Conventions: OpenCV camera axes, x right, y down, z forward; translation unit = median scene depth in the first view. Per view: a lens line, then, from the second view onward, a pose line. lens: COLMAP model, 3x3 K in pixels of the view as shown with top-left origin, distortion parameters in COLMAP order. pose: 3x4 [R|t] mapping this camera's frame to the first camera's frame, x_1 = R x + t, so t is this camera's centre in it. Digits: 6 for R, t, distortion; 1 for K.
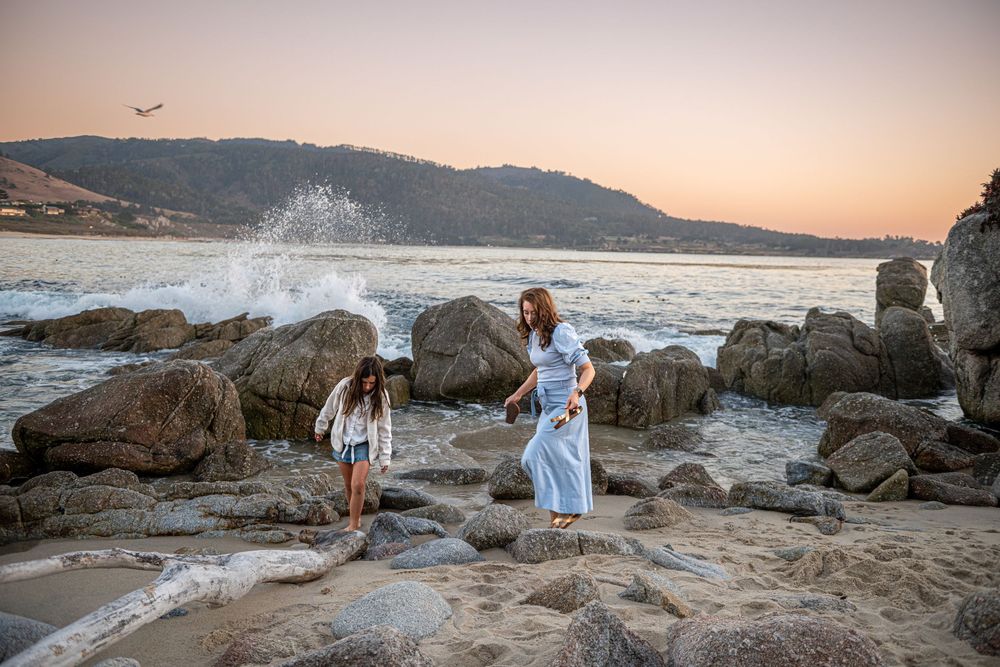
lens RADIAL K [[939.9, 0, 499.6], [0, 939.9, 332.7], [0, 0, 1]] dist [-0.001141, 0.000000]
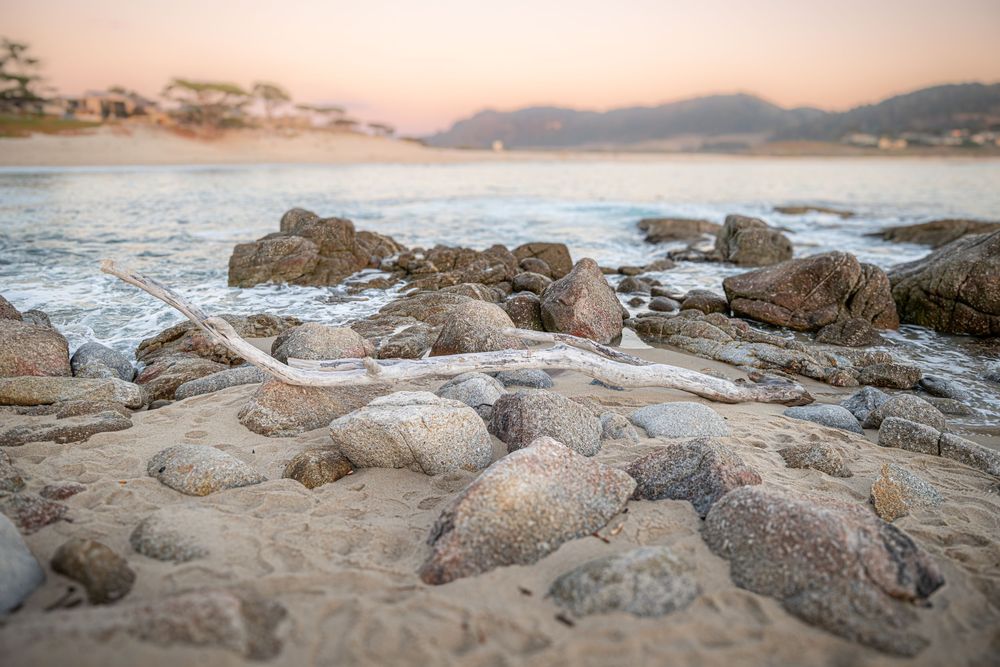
lens RADIAL K [[706.3, 0, 499.3], [0, 706.3, 333.1], [0, 0, 1]] dist [0.002411, 0.000274]
pose [[0.446321, 0.189497, -0.874579, 0.350958], [-0.073487, 0.981782, 0.175223, 0.004454], [0.891851, -0.013936, 0.452115, 0.156238]]
